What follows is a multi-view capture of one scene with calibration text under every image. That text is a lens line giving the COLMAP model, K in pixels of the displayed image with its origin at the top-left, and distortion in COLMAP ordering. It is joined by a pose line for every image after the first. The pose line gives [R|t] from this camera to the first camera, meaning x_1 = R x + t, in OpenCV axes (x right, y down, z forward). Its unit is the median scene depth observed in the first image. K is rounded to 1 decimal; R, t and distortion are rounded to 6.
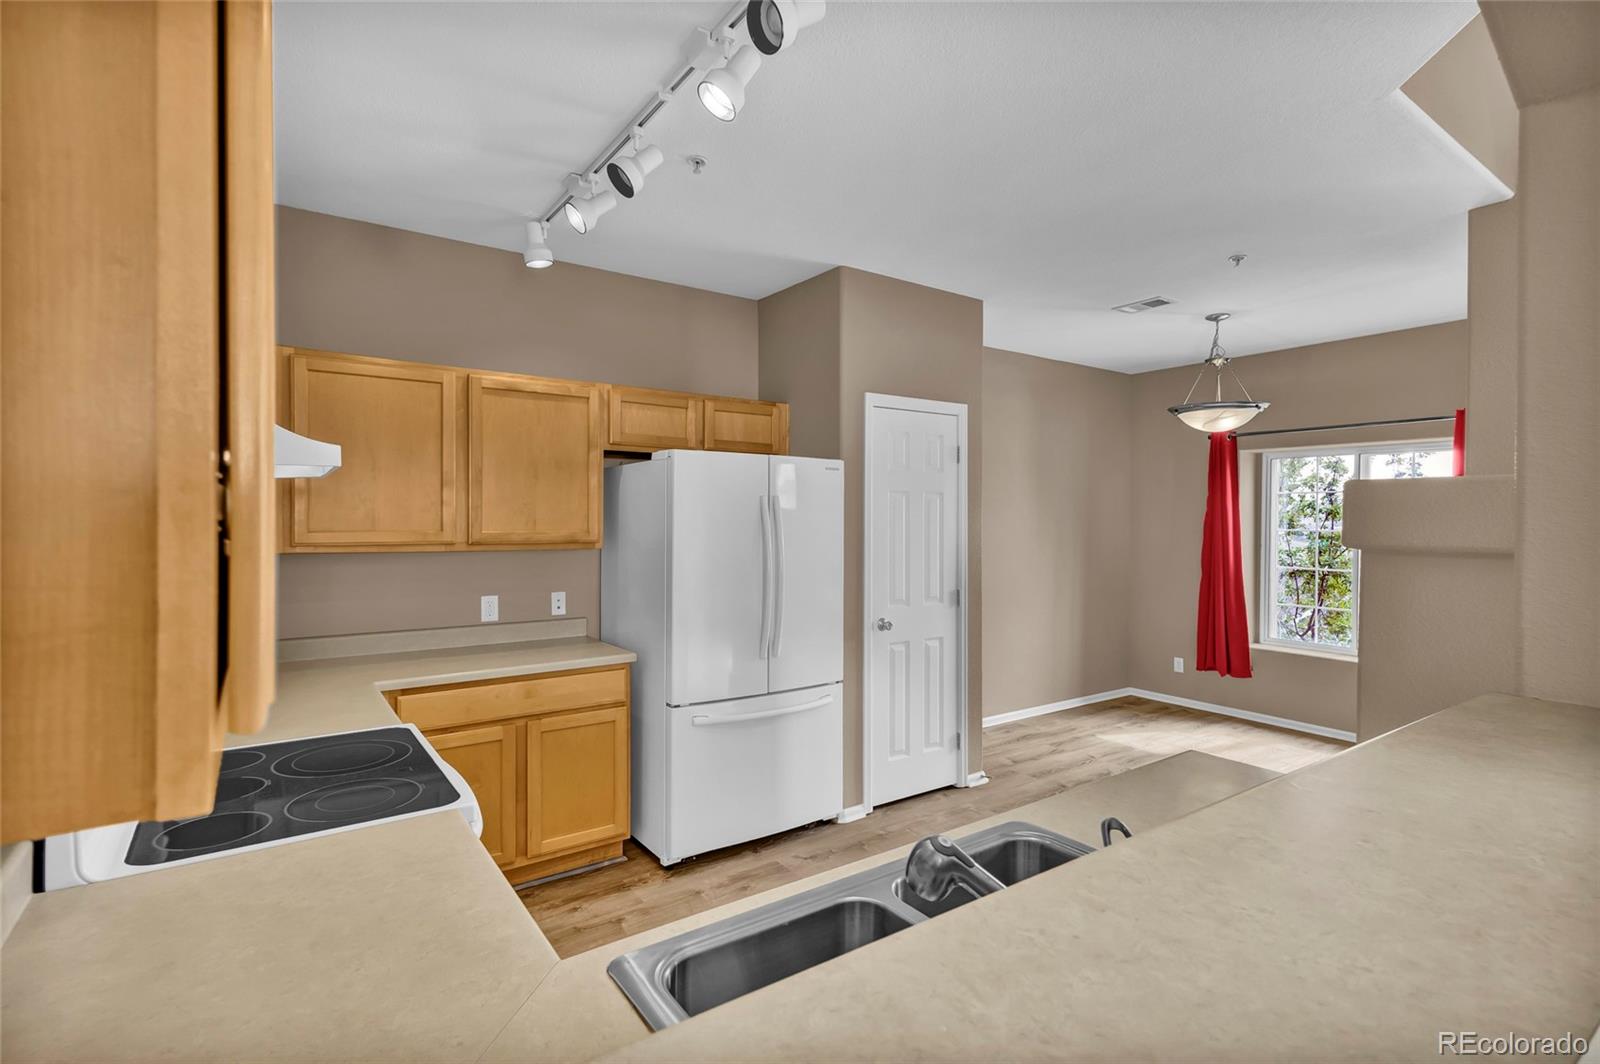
lens RADIAL K [[752.5, 0, 808.4], [0, 752.5, 526.1], [0, 0, 1]] dist [0.003696, -0.001931]
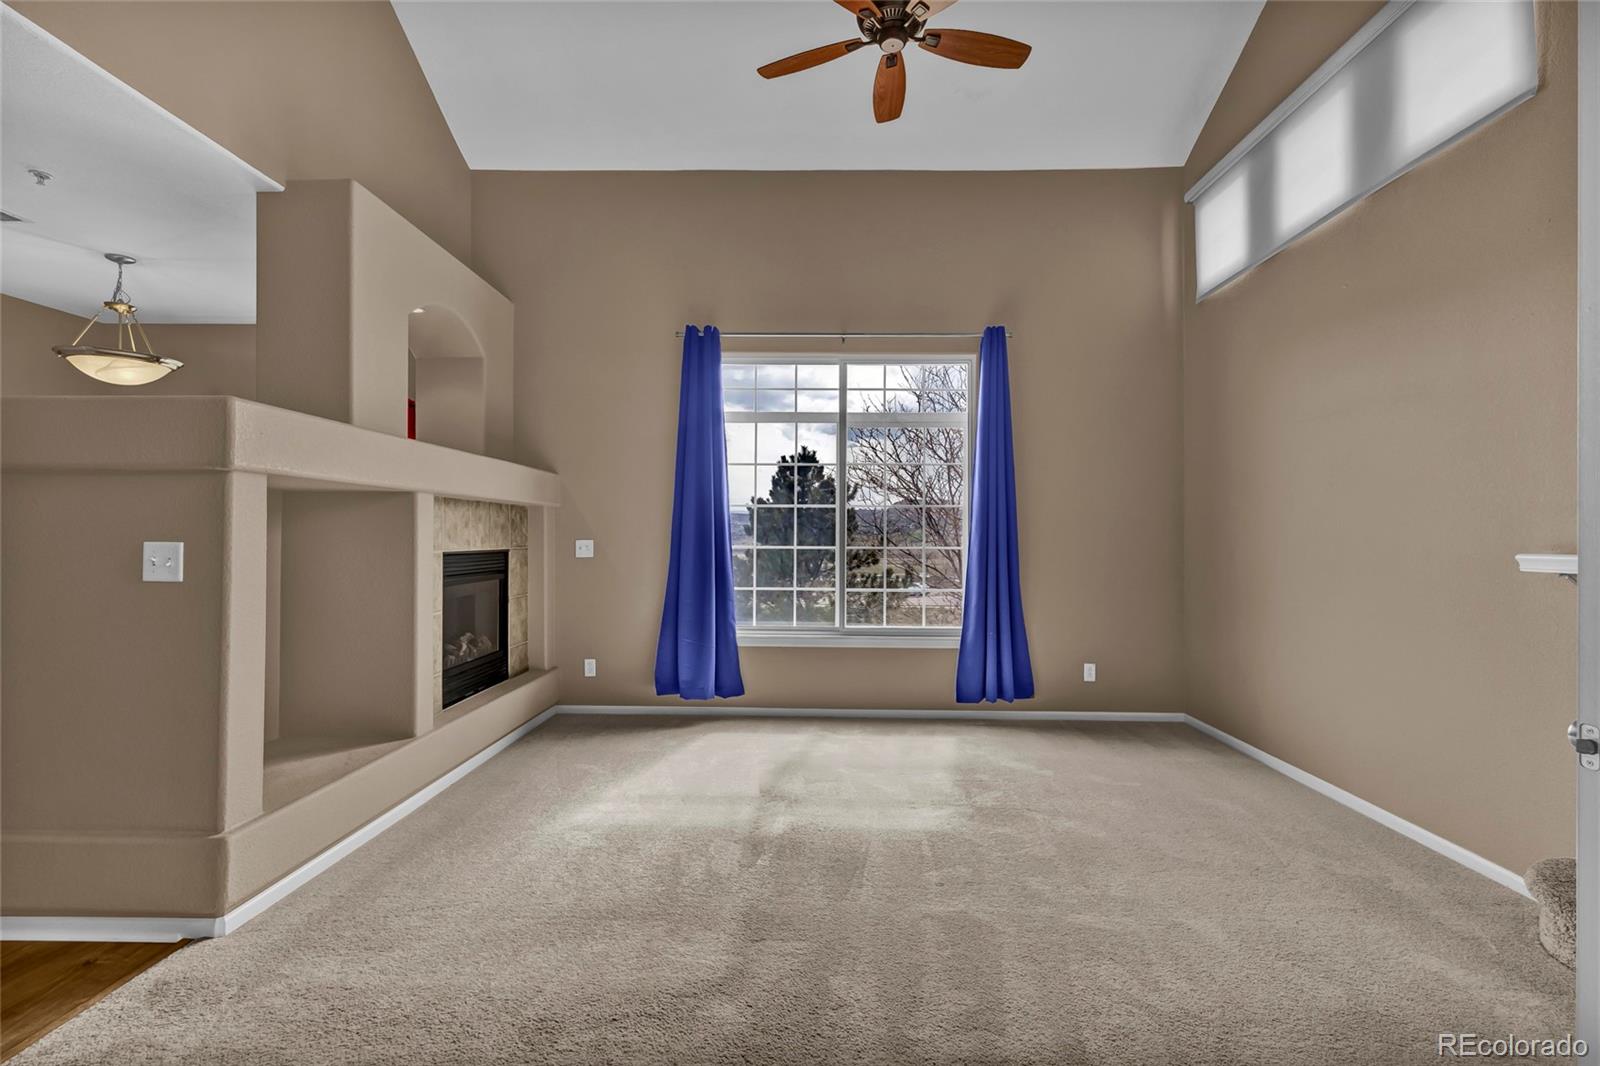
lens RADIAL K [[752.5, 0, 802.6], [0, 752.5, 530.2], [0, 0, 1]] dist [0.003696, -0.001931]
pose [[0.595457, -0.001379, 0.803386, 0.309959], [0.008355, 0.999955, -0.004476, 0.064948], [-0.803344, 0.009378, 0.595442, -0.213371]]
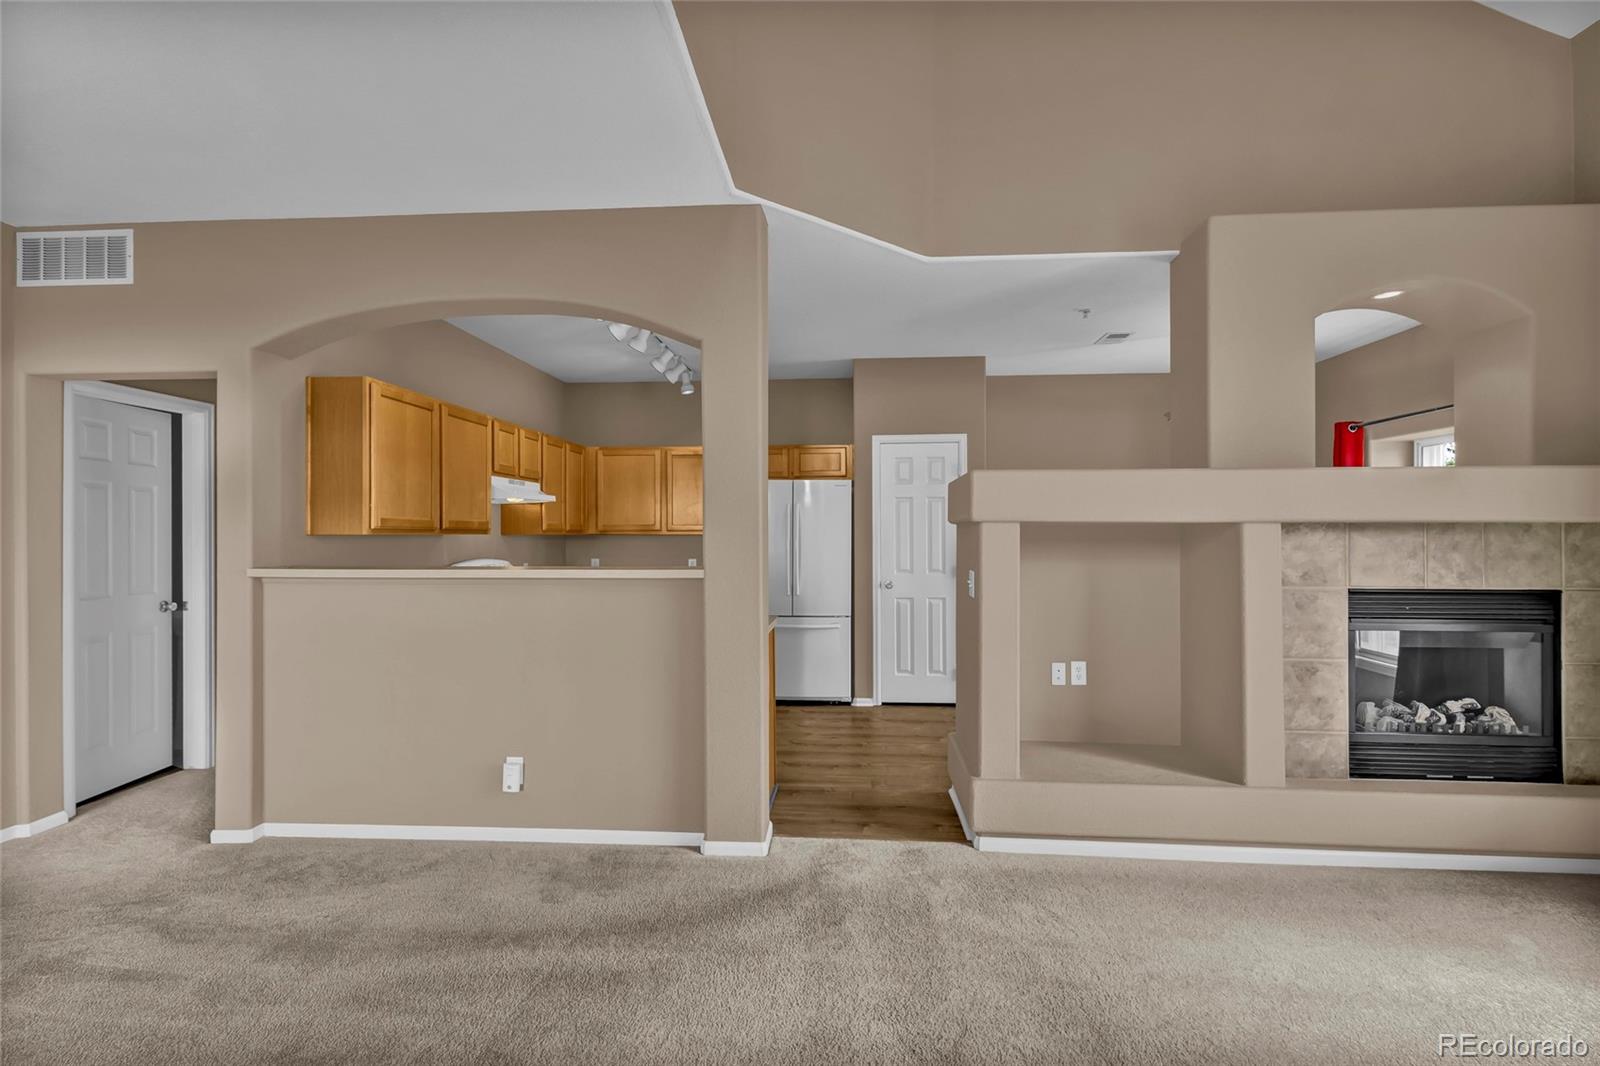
lens RADIAL K [[752.5, 0, 796.7], [0, 752.5, 529.8], [0, 0, 1]] dist [0.003696, -0.001931]
pose [[0.769486, -0.009850, -0.638588, 0.818034], [-0.001134, 0.999858, -0.016788, 0.039196], [0.638663, 0.013642, 0.769366, -0.262747]]
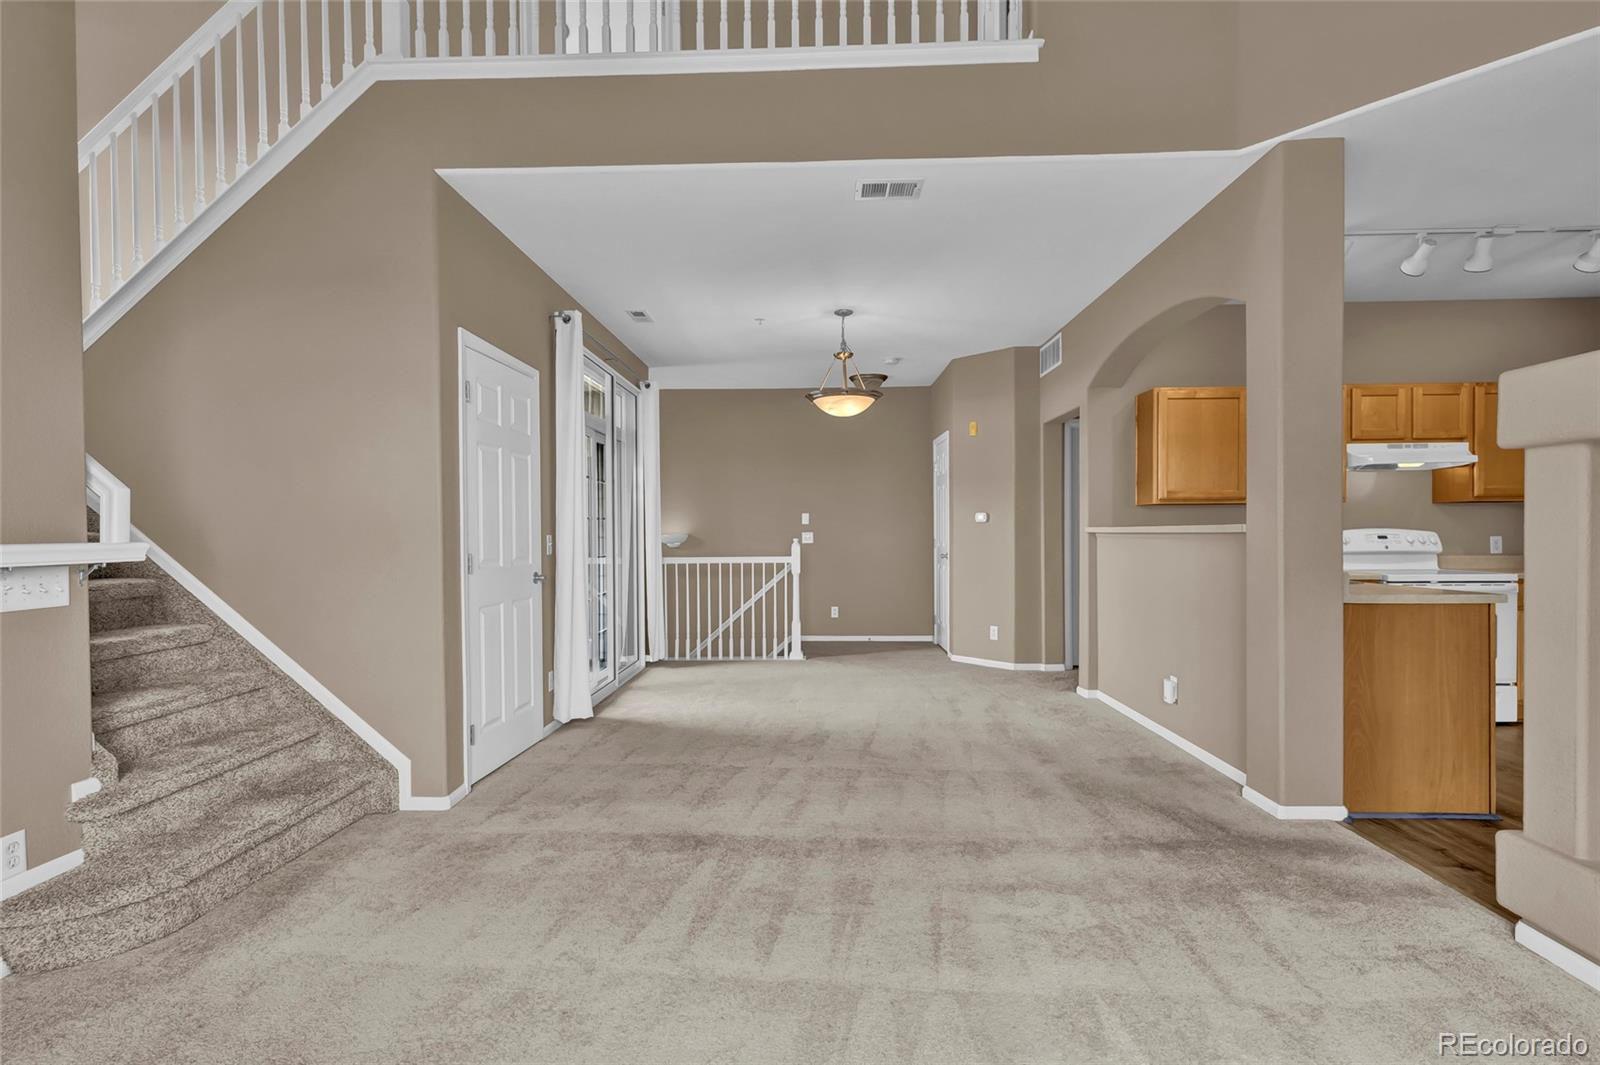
lens RADIAL K [[752.5, 0, 793.4], [0, 752.5, 536.7], [0, 0, 1]] dist [0.003696, -0.001931]
pose [[-0.608652, 0.003889, -0.793427, 1.150761], [-0.004931, 0.999950, 0.008684, 0.073040], [0.793422, 0.009198, -0.608603, 0.328097]]
